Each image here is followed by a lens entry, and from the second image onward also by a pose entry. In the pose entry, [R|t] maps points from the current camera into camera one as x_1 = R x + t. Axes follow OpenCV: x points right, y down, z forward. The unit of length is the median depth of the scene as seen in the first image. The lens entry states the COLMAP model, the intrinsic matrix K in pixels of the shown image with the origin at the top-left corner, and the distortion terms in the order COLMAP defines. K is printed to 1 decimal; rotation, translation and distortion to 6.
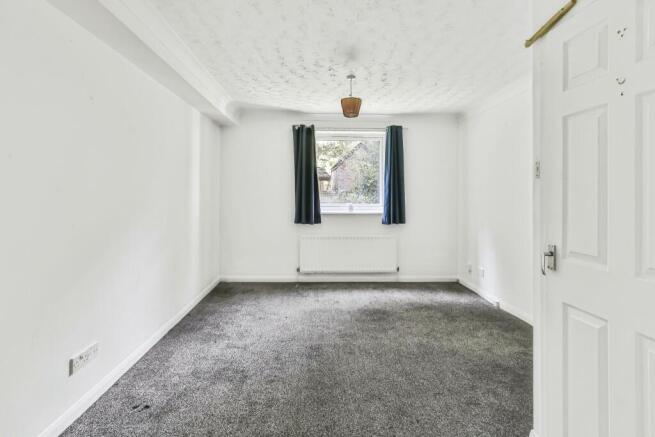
lens RADIAL K [[304.4, 0, 326.8], [0, 304.4, 187.6], [0, 0, 1]] dist [0.000183, 0.000258]
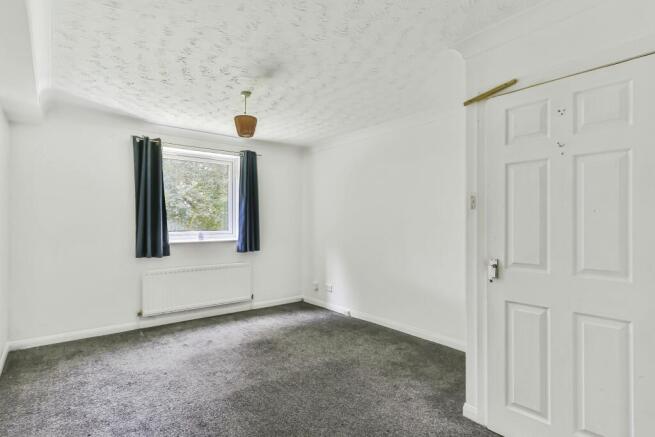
lens RADIAL K [[302.2, 0, 327.5], [0, 302.2, 218.5], [0, 0, 1]] dist [-0.002420, -0.000007]
pose [[0.842678, 0.000619, 0.538418, -0.185739], [-0.008330, 0.999895, 0.011887, -0.000016], [-0.538354, -0.014502, 0.842594, 0.089281]]
